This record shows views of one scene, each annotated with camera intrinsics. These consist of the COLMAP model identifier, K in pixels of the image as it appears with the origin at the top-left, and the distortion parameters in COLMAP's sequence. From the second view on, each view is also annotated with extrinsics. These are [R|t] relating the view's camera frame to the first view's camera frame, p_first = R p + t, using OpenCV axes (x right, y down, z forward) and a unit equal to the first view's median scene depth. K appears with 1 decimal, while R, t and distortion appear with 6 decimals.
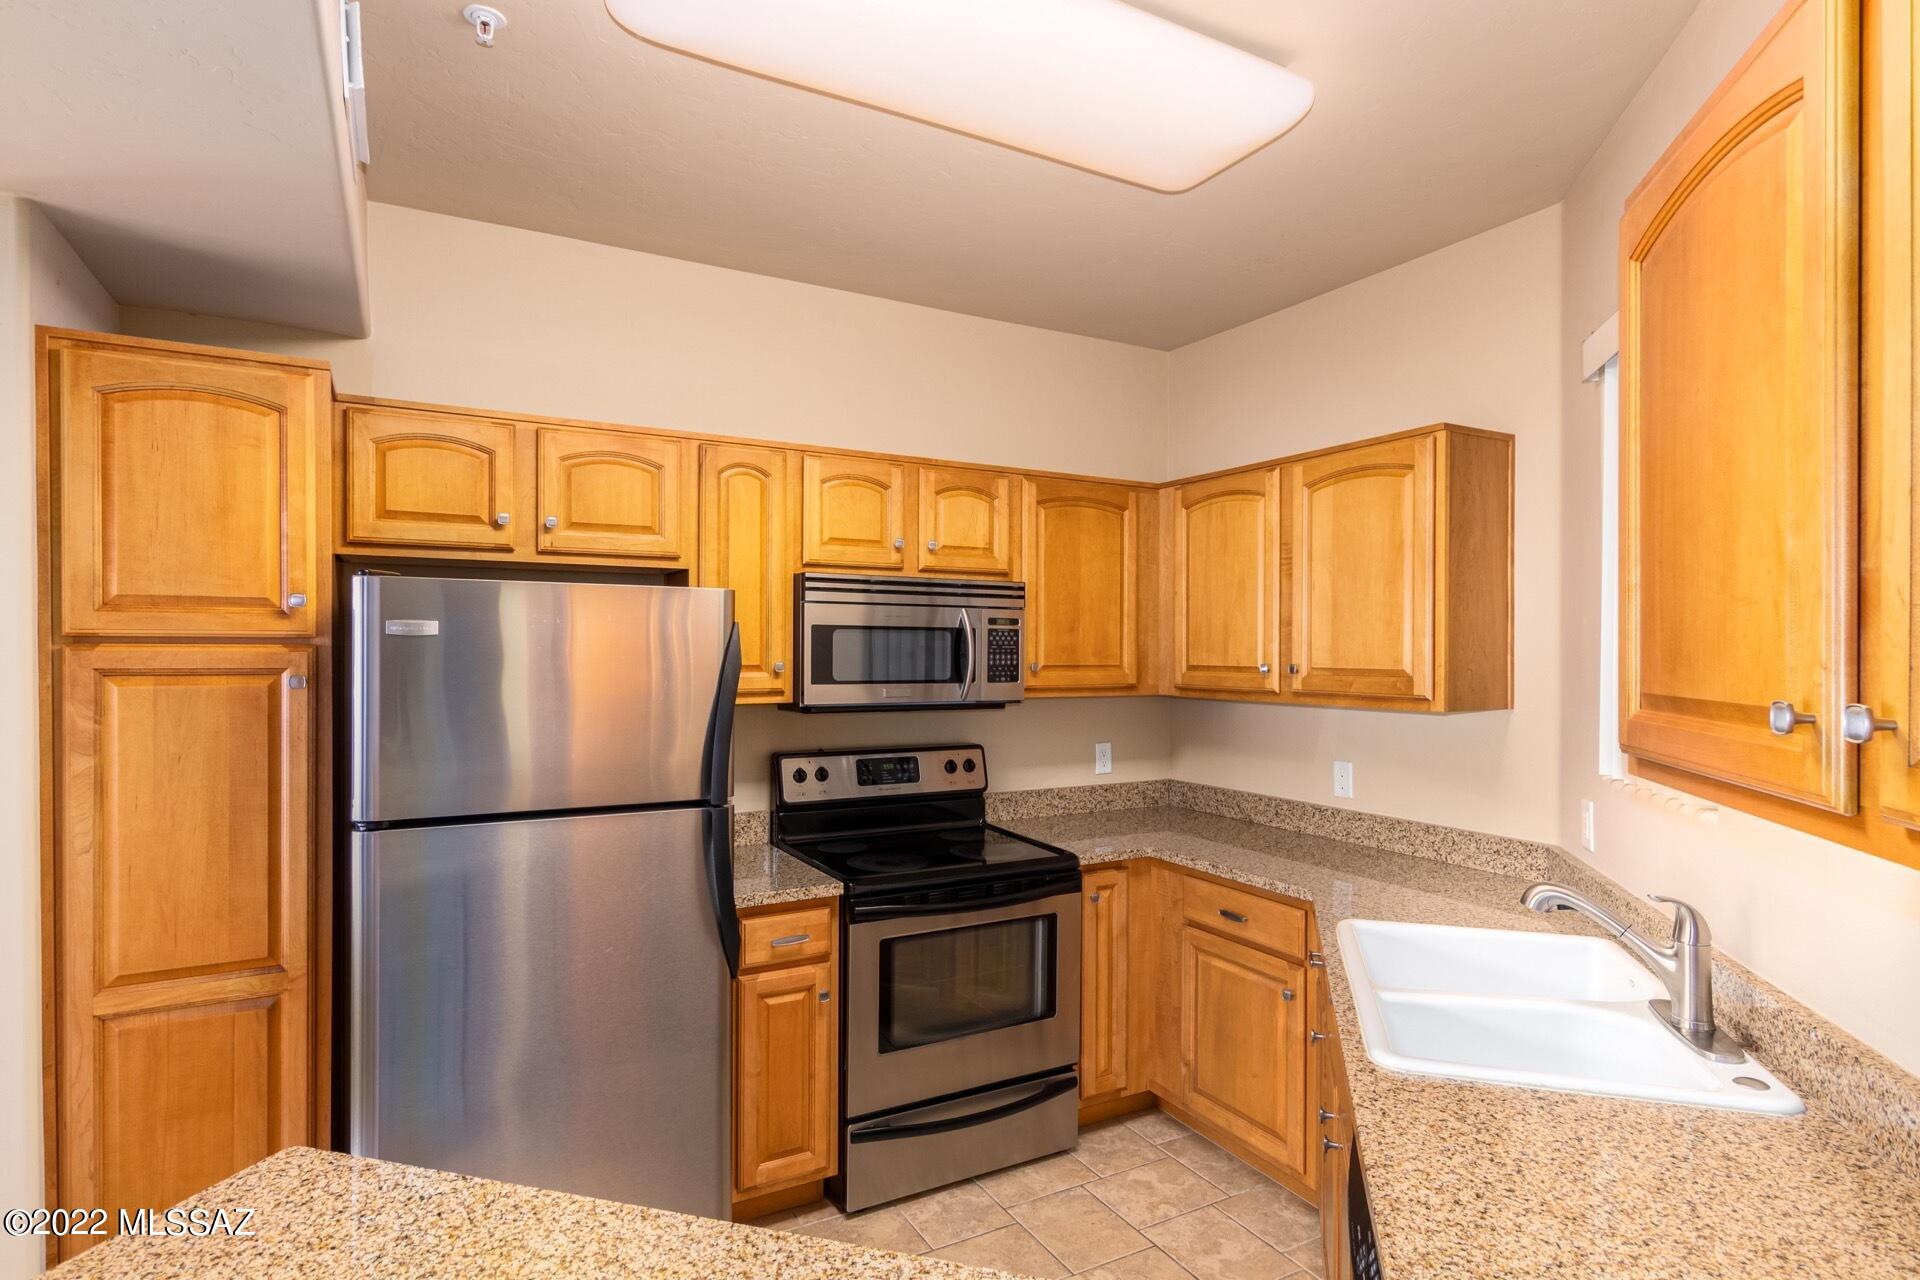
lens RADIAL K [[1003.6, 0, 969.8], [0, 1003.6, 651.2], [0, 0, 1]] dist [0.001416, 0.000429]
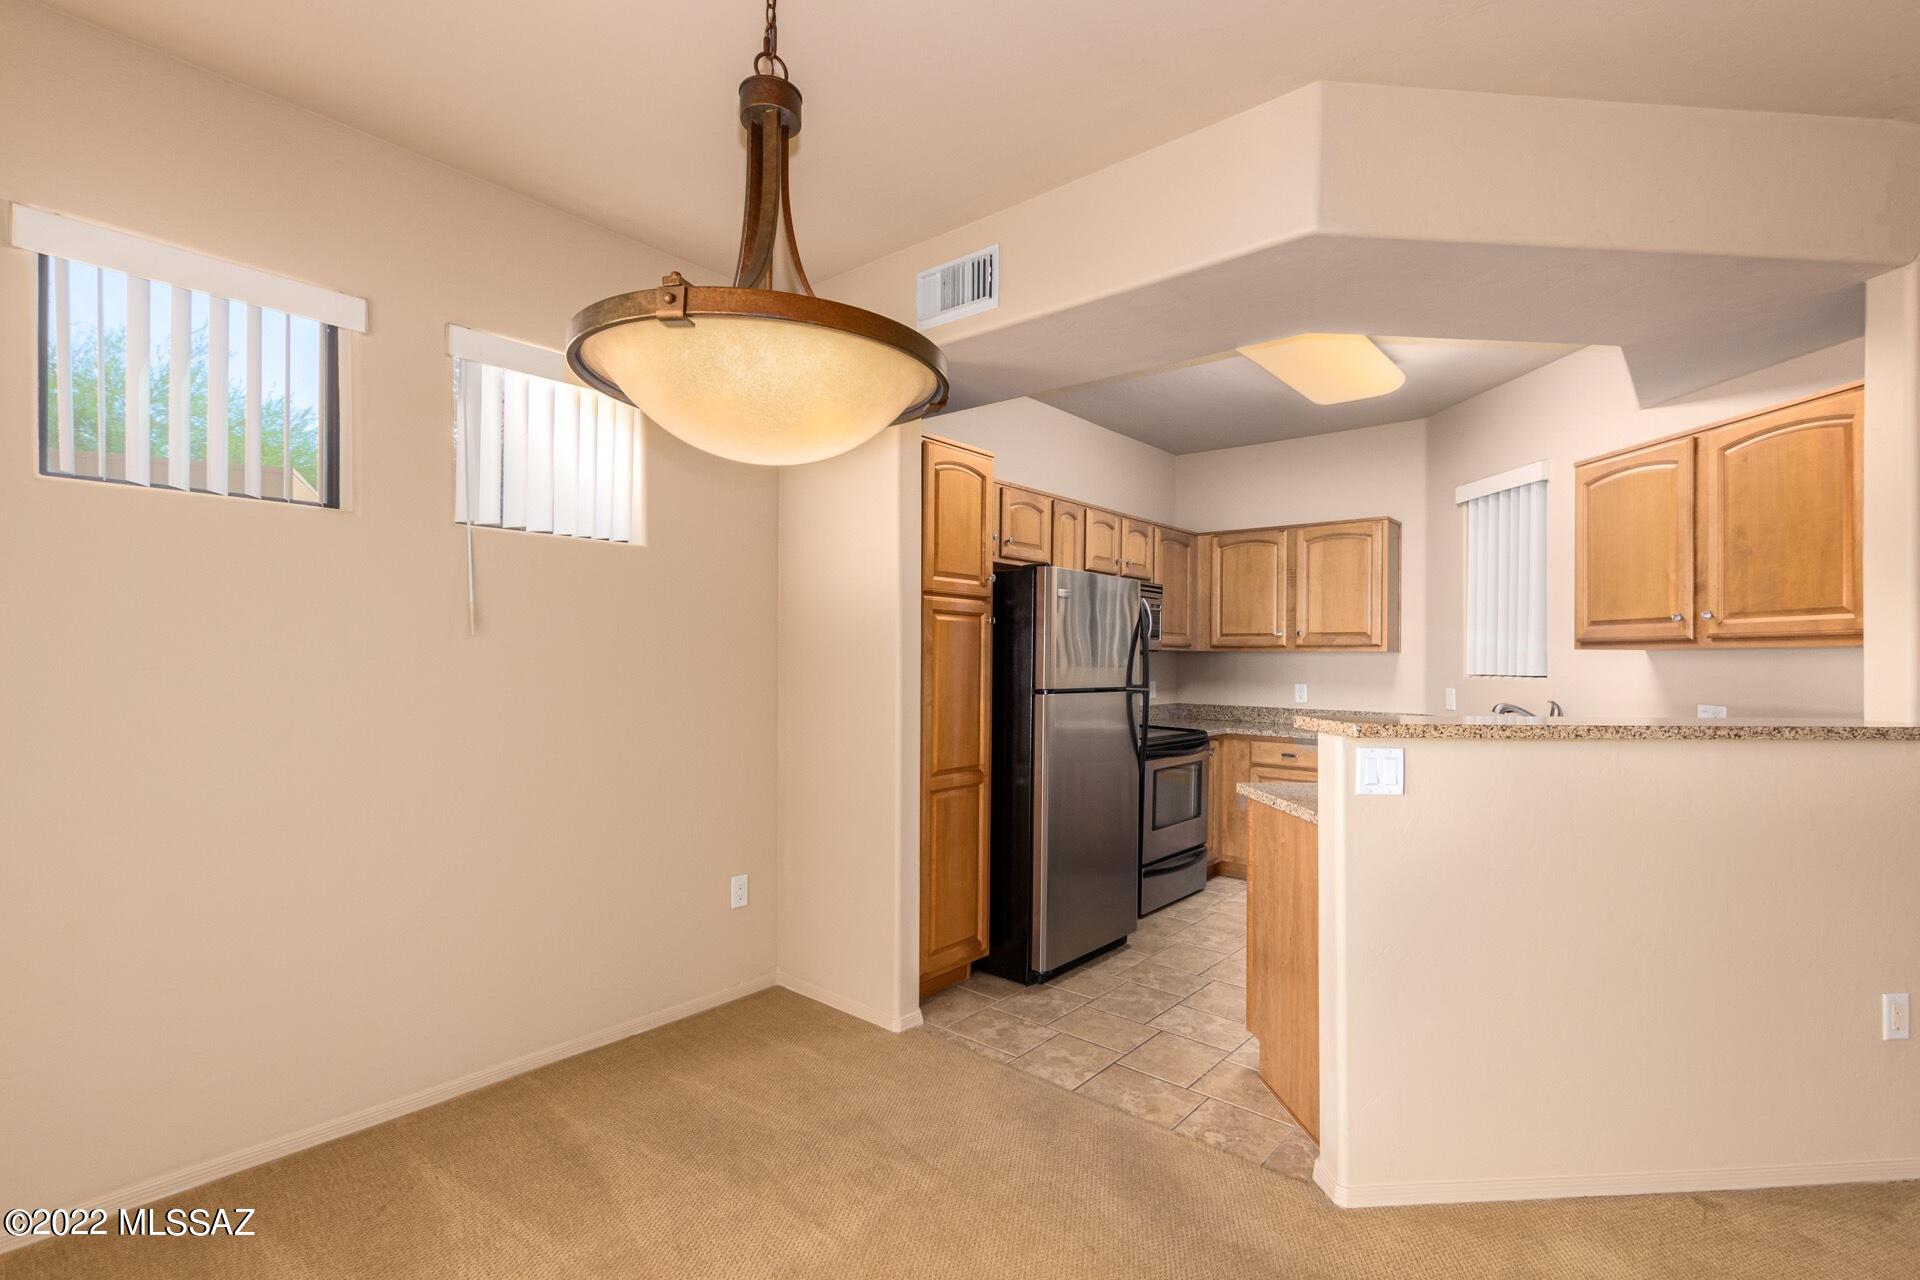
lens RADIAL K [[874.3, 0, 970.8], [0, 874.3, 652.6], [0, 0, 1]] dist [0.001937, 0.000461]
pose [[0.933917, 0.008331, 0.357392, -0.903710], [-0.006168, 0.999955, -0.007192, 0.072880], [-0.357436, 0.004512, 0.933927, -0.374828]]
